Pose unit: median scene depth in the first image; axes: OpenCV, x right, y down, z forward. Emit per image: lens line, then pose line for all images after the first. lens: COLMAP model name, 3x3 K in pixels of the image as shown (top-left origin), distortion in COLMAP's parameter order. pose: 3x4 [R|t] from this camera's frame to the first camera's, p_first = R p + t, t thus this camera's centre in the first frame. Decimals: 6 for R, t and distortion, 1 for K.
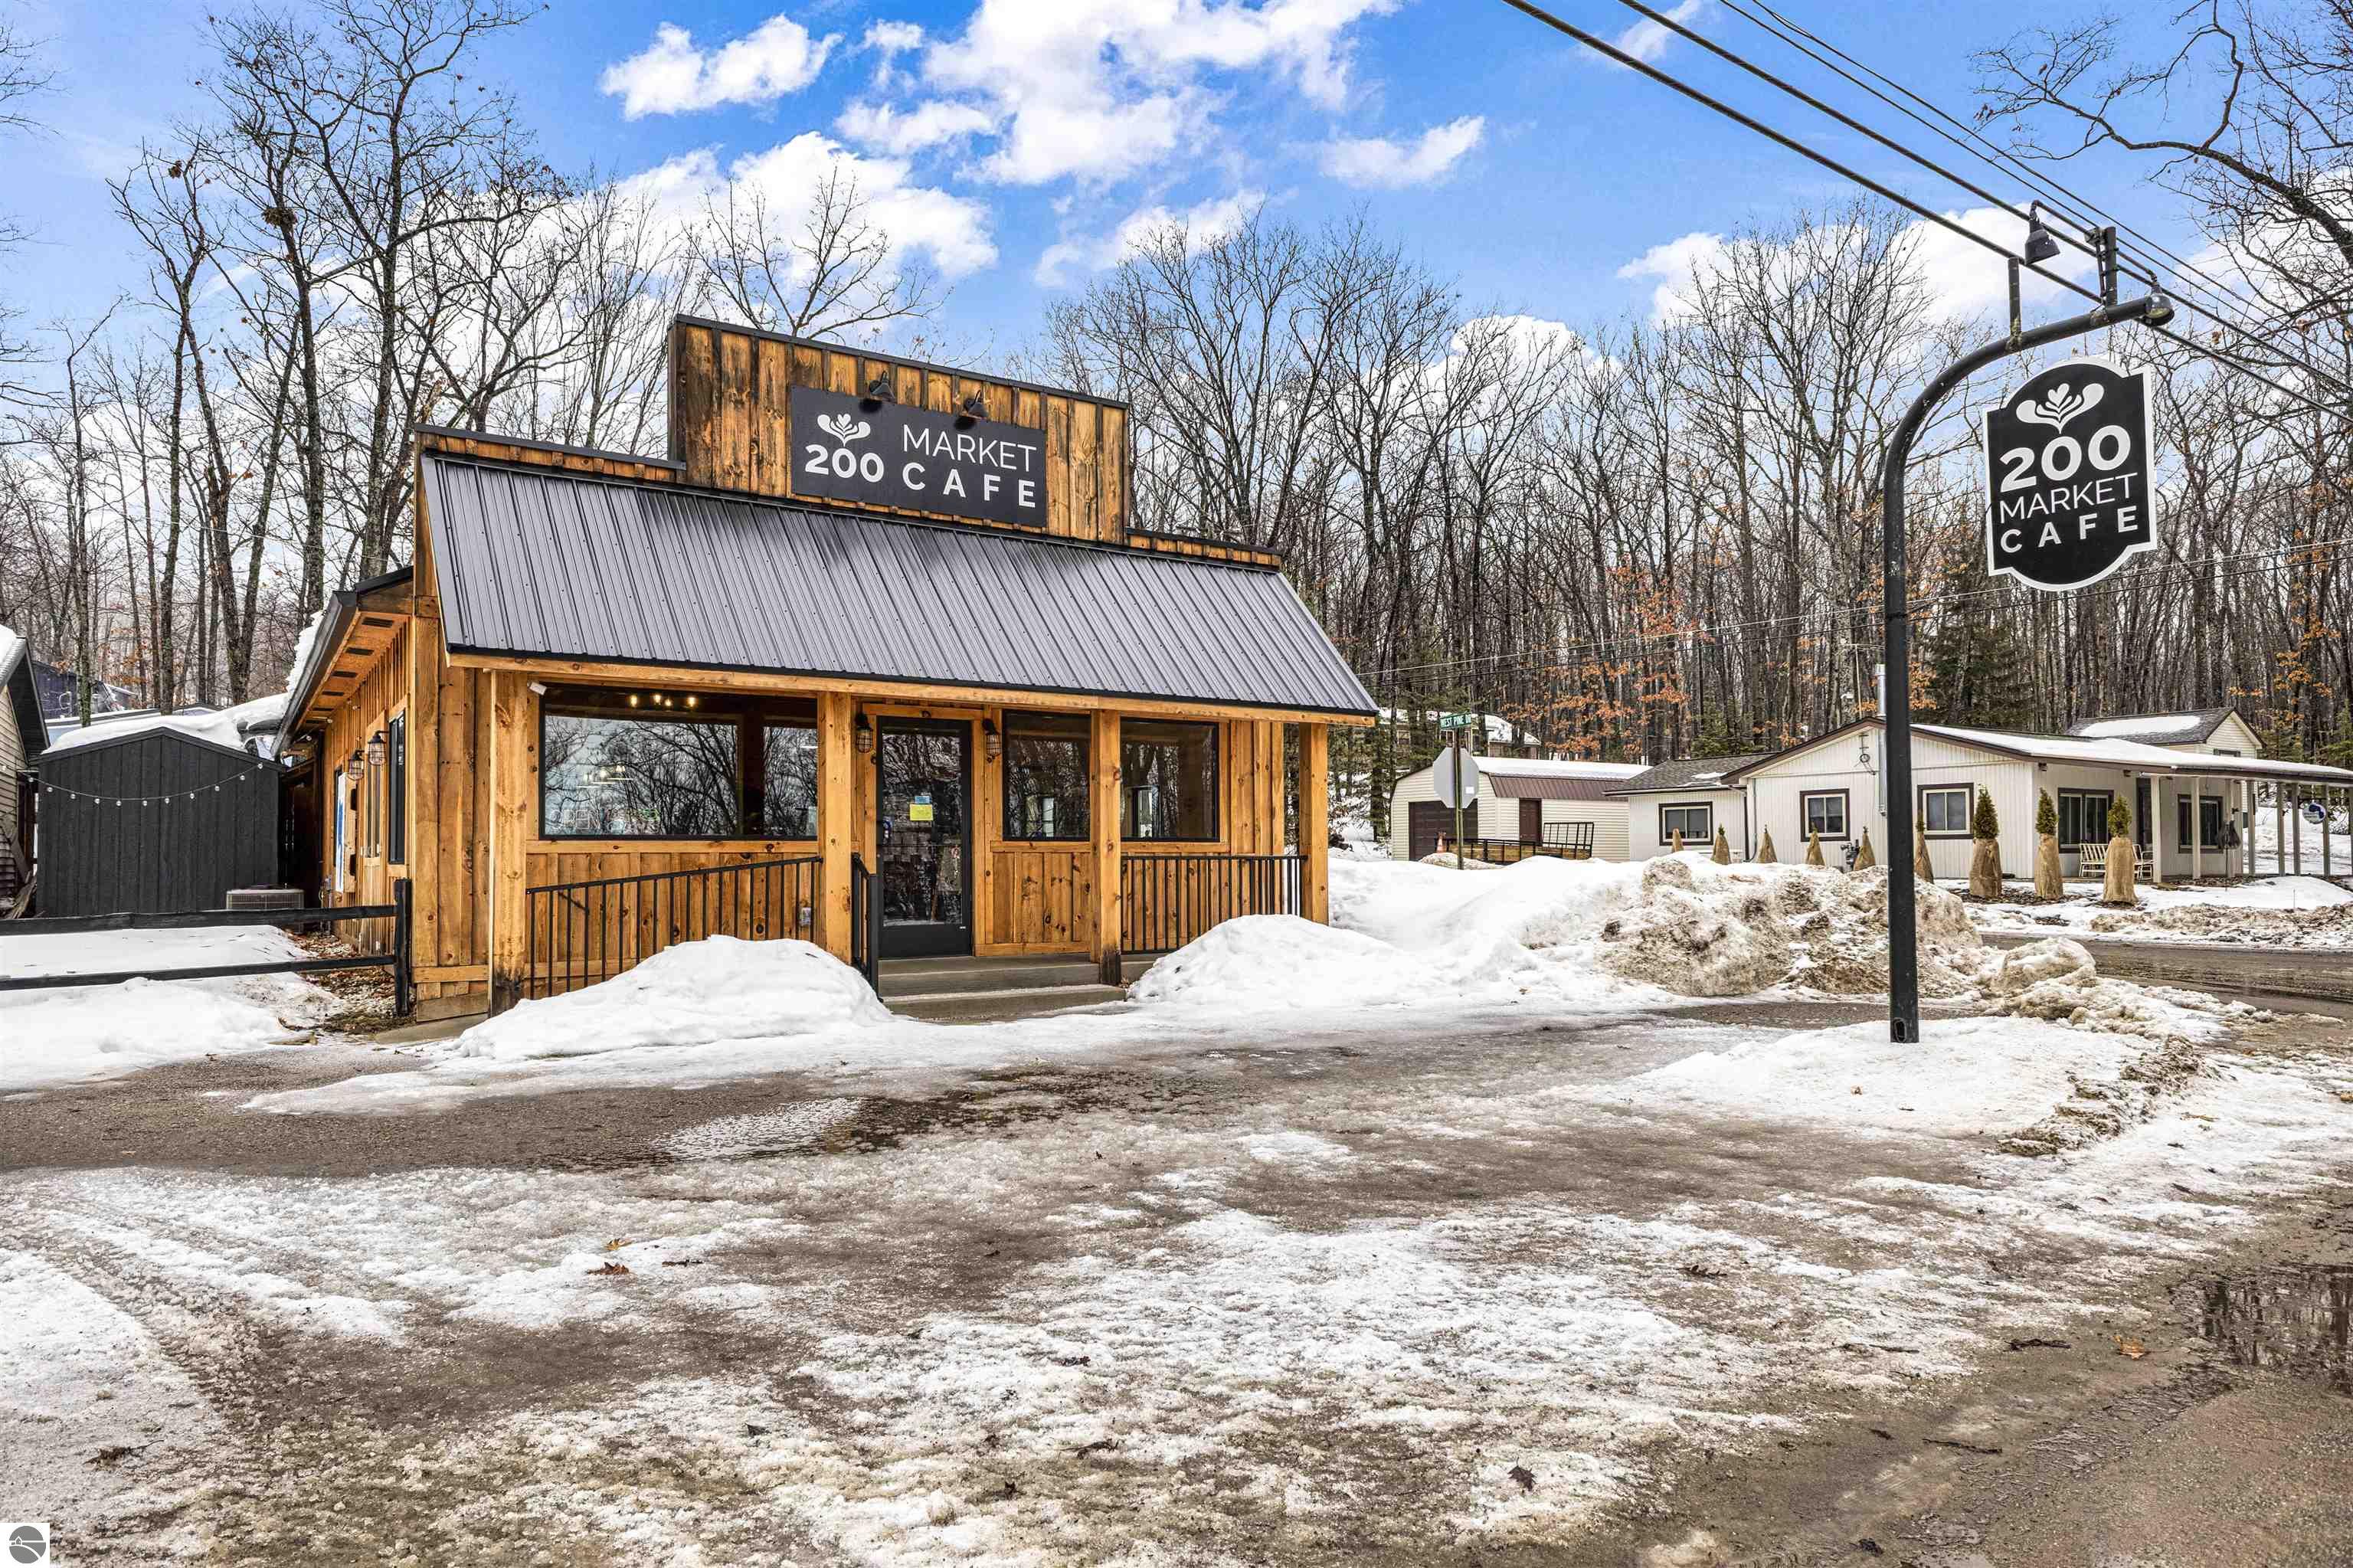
lens RADIAL K [[1447.1, 0, 1177.6], [0, 1447.1, 830.9], [0, 0, 1]] dist [-0.002294, -0.003657]
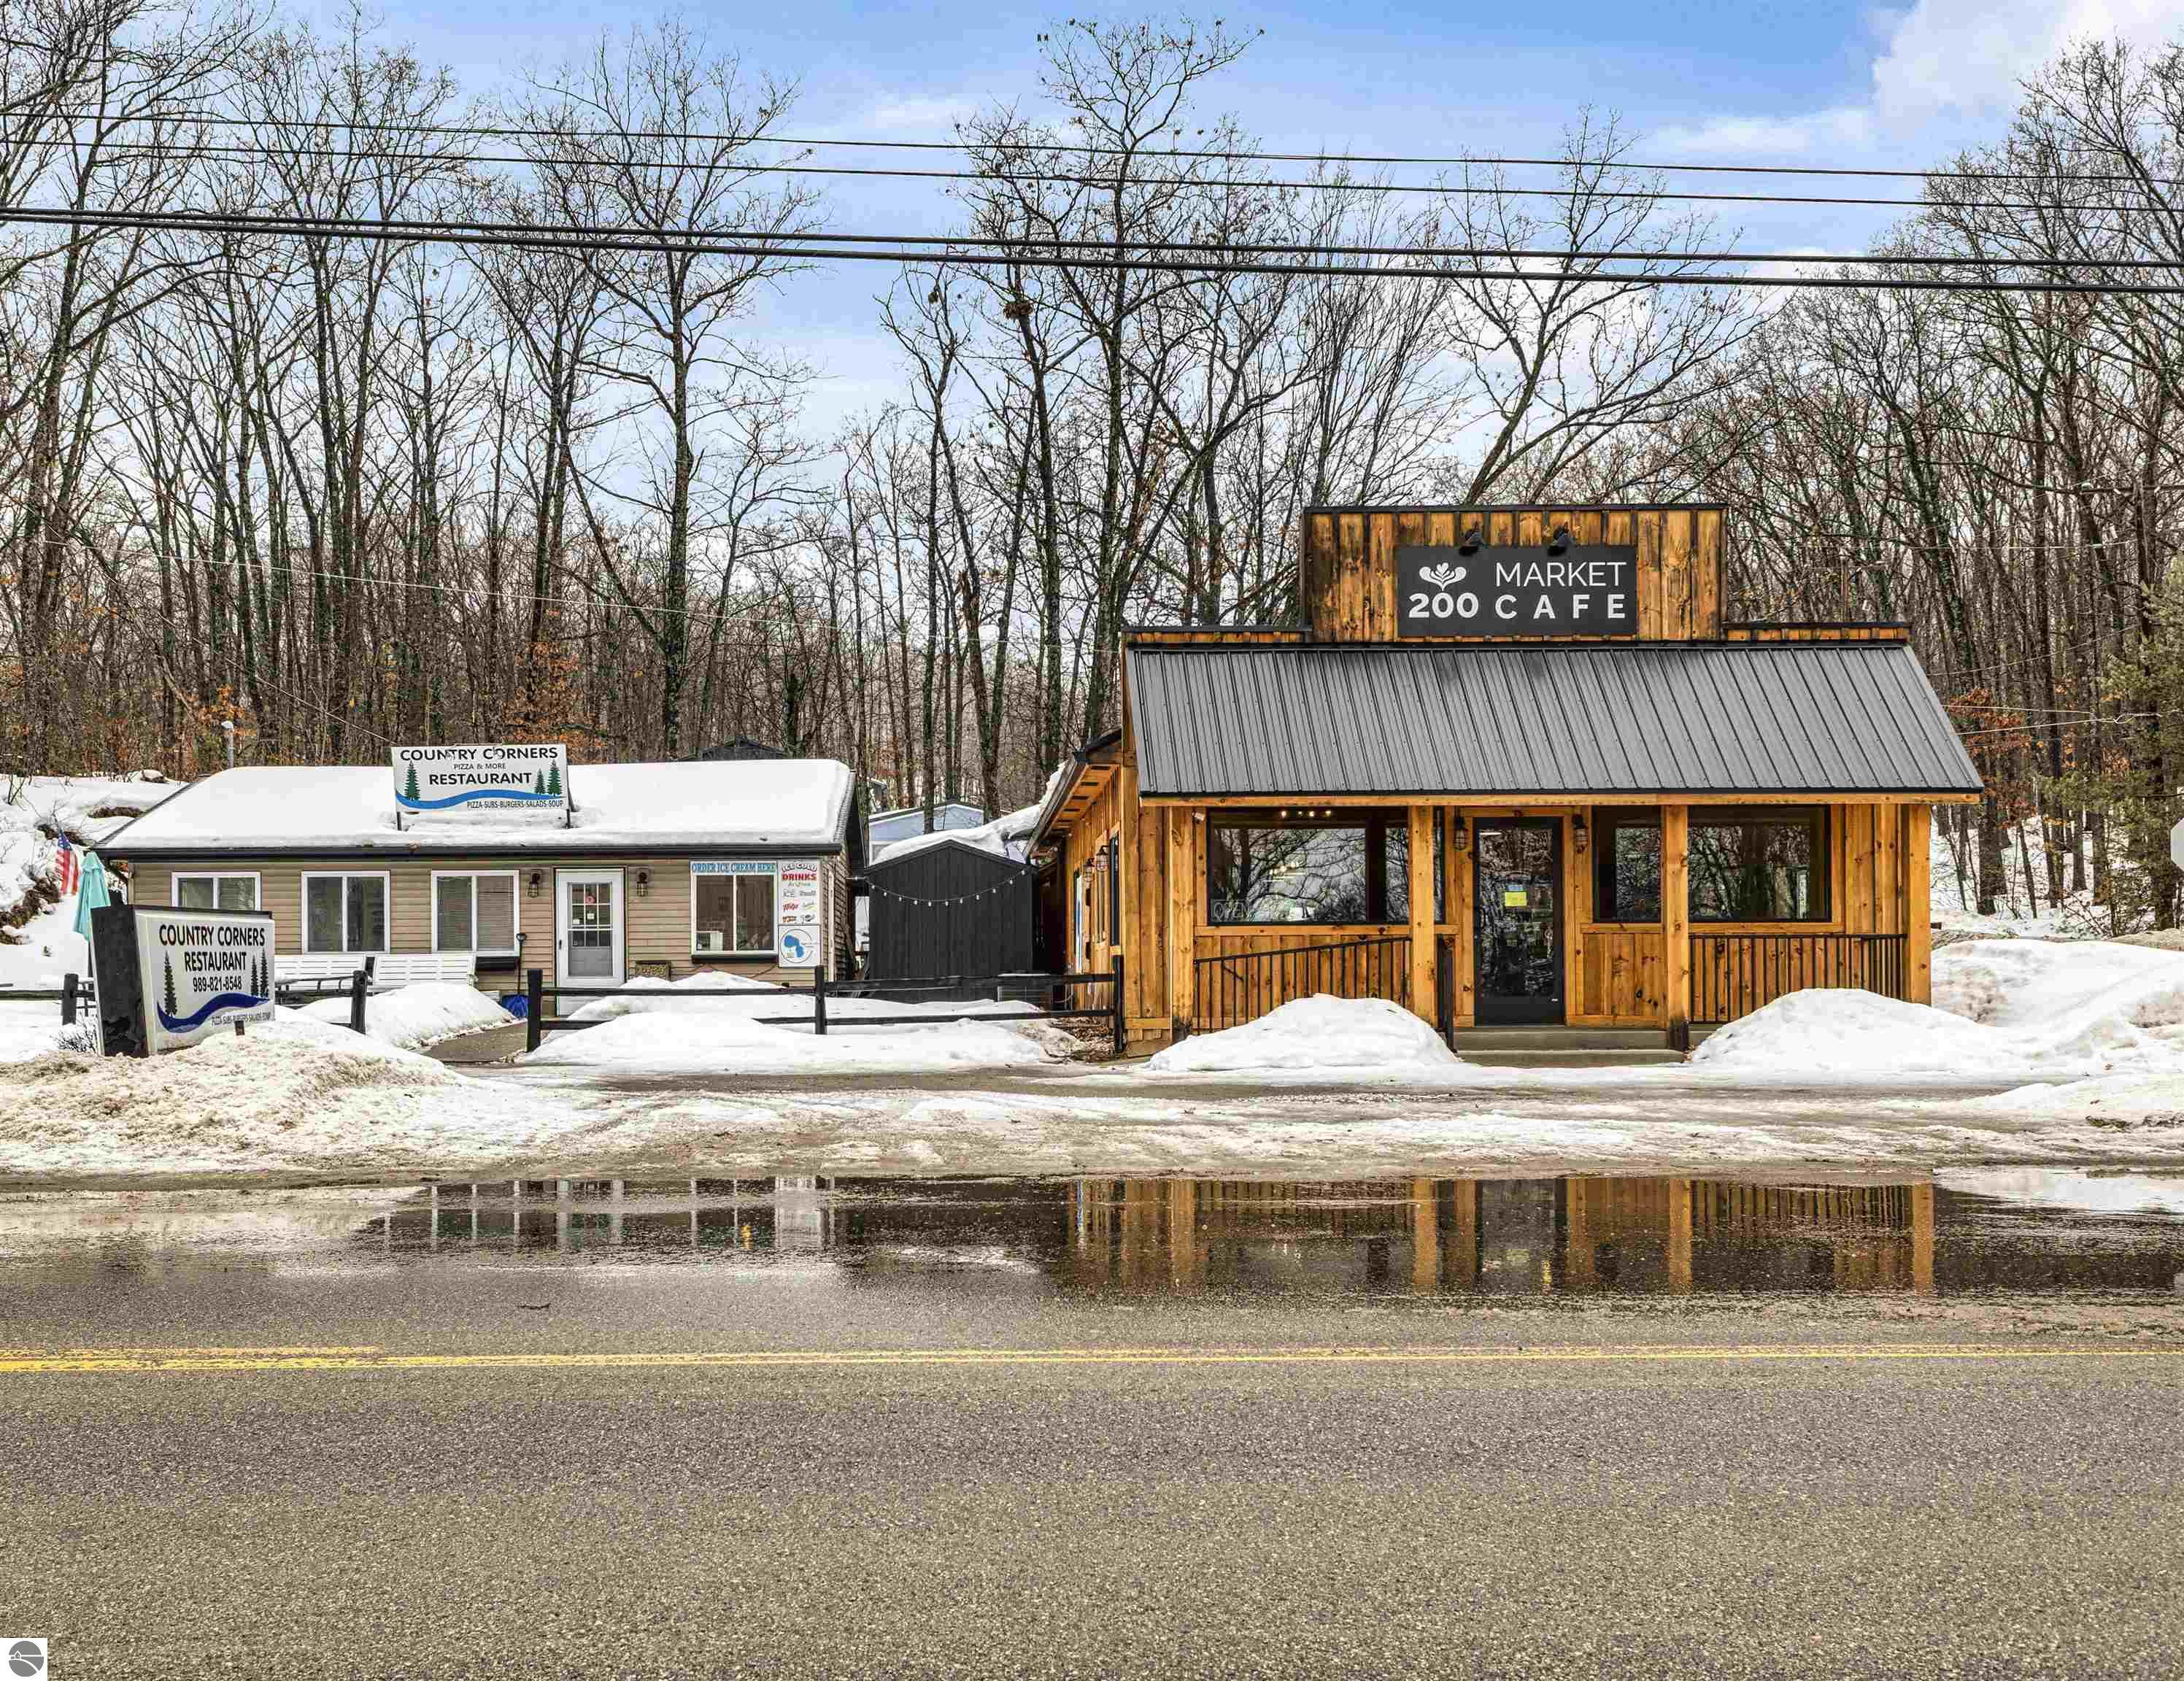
lens RADIAL K [[2090.5, 0, 1092.0], [0, 2090.5, 840.5], [0, 0, 1]] dist [0.005835, 0.003076]
pose [[0.867624, -0.033350, -0.496101, 0.346343], [0.014171, 0.999001, -0.042374, 0.006241], [0.497018, 0.029735, 0.867230, -0.592653]]
